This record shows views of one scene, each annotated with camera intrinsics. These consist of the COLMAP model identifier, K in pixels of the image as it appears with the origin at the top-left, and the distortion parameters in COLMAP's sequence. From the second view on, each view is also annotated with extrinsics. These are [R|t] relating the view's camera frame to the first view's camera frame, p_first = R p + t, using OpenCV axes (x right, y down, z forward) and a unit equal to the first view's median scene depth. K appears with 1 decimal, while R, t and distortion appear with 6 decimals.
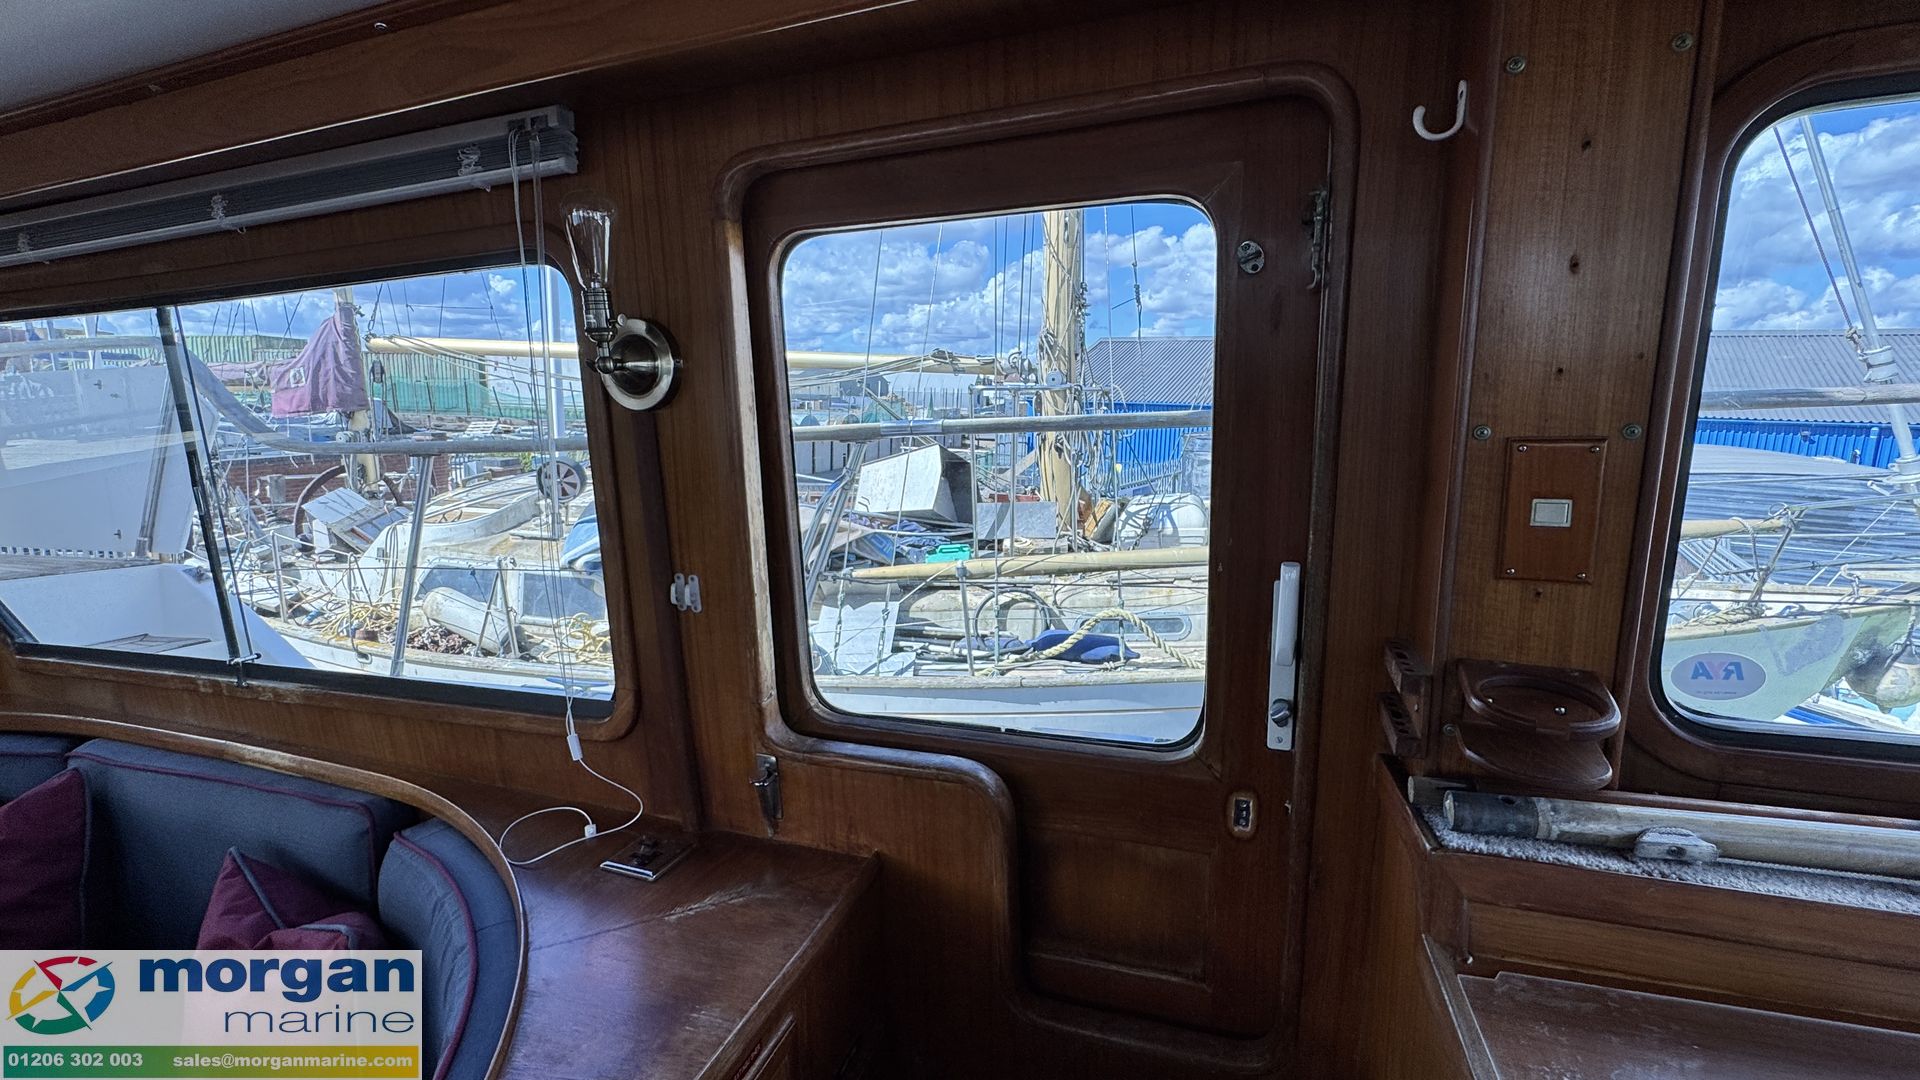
lens RADIAL K [[838.3, 0, 961.0], [0, 838.3, 537.6], [0, 0, 1]] dist [-0.003047, -0.000331]
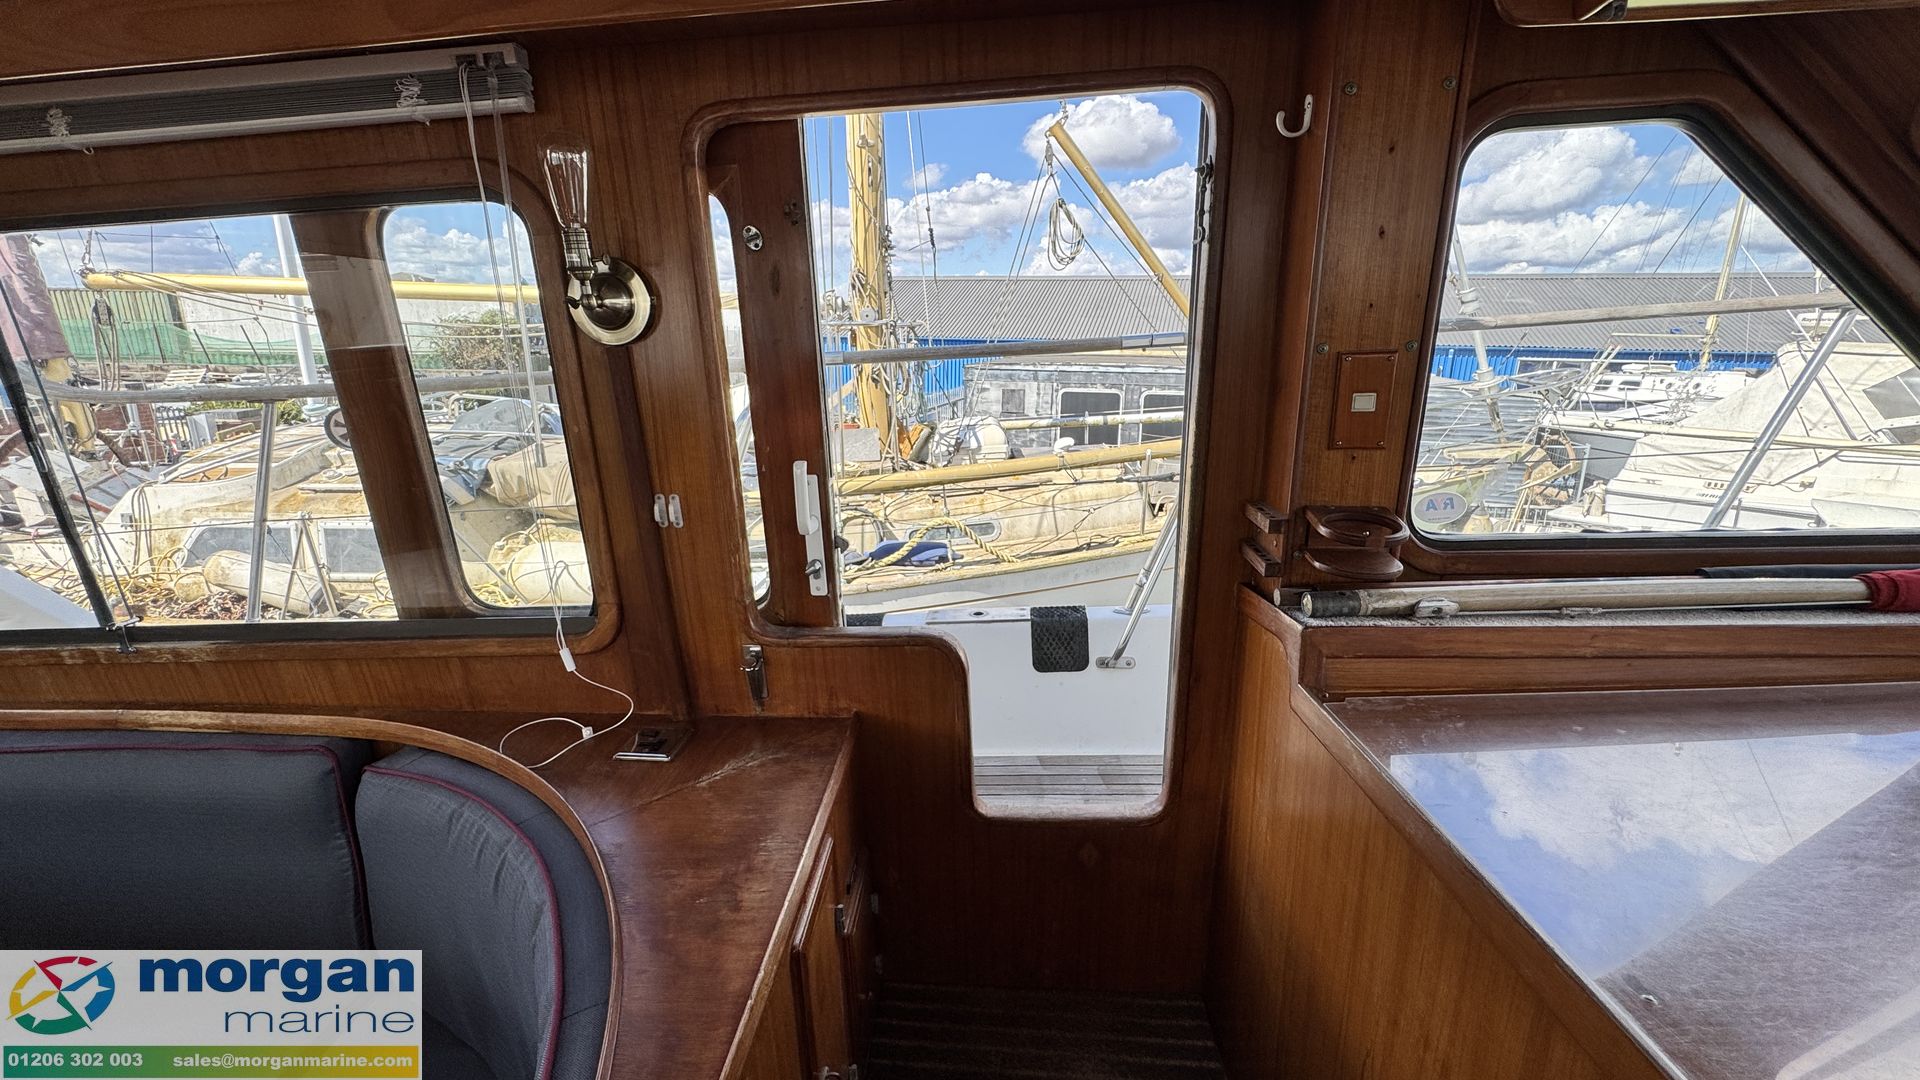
lens RADIAL K [[768.5, 0, 958.3], [0, 768.5, 539.8], [0, 0, 1]] dist [-0.004427, 0.000554]
pose [[0.962396, -0.080876, 0.259332, -0.217085], [0.055496, 0.993054, 0.103746, 0.018813], [-0.265921, -0.085452, 0.960200, -0.087160]]
